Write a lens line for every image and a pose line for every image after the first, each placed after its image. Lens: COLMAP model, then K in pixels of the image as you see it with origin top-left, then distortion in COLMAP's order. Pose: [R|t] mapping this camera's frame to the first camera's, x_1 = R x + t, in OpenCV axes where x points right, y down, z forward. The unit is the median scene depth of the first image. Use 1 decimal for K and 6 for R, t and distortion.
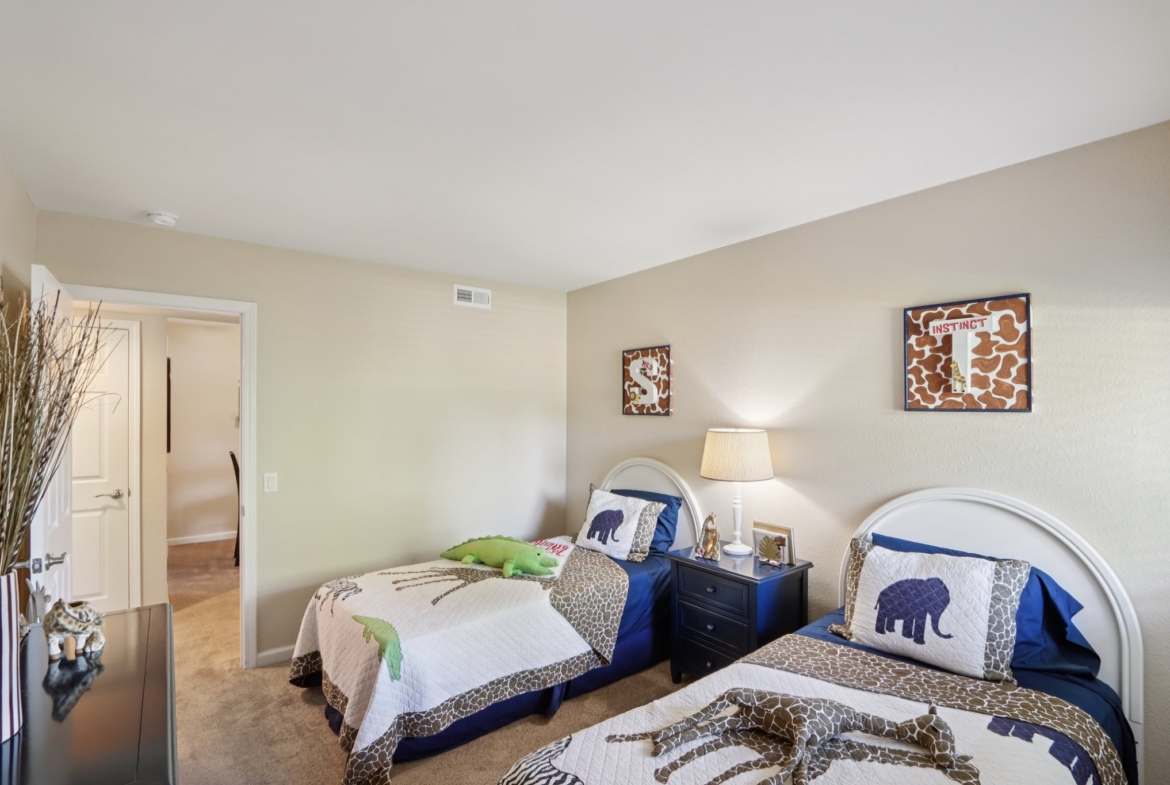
lens RADIAL K [[559.6, 0, 592.8], [0, 559.6, 392.1], [0, 0, 1]] dist [-0.006326, -0.000083]
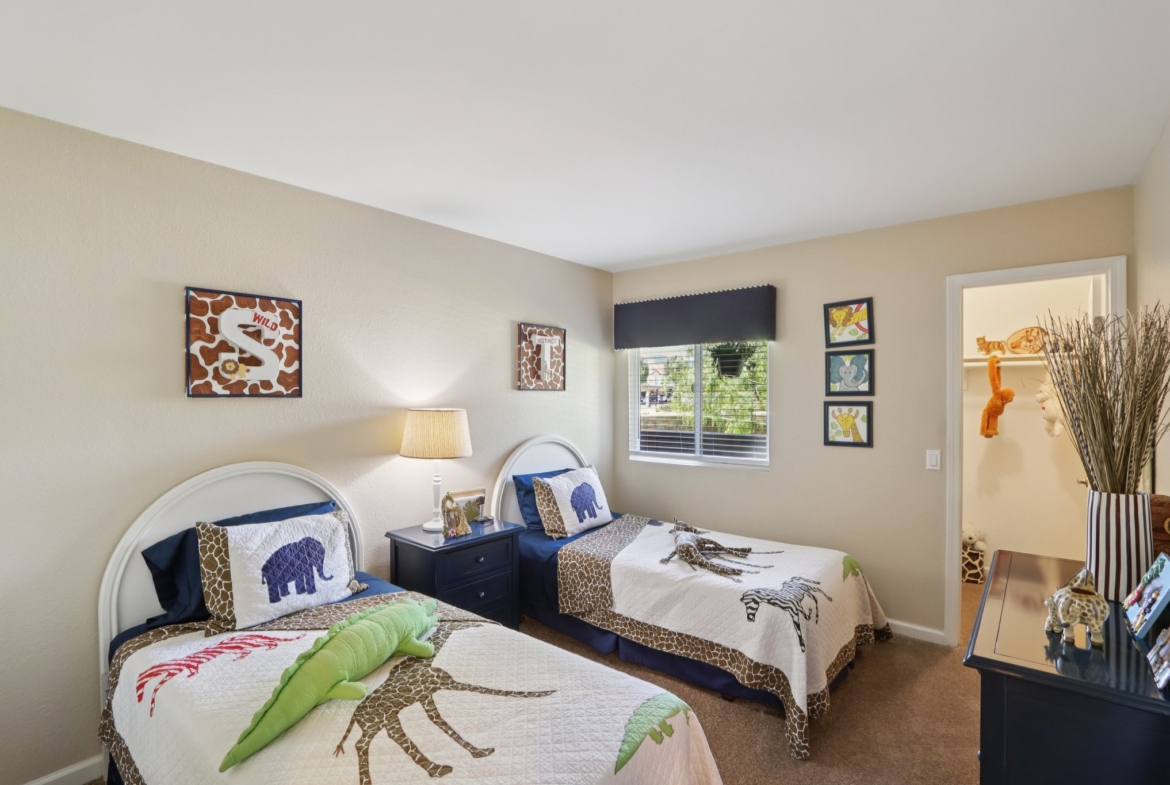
lens RADIAL K [[559.6, 0, 592.8], [0, 559.6, 392.1], [0, 0, 1]] dist [-0.006326, -0.000083]
pose [[-0.227024, -0.021759, 0.973646, -0.804831], [-0.050835, 0.998652, 0.010465, 0.010105], [-0.972562, -0.047119, -0.227824, 0.962438]]
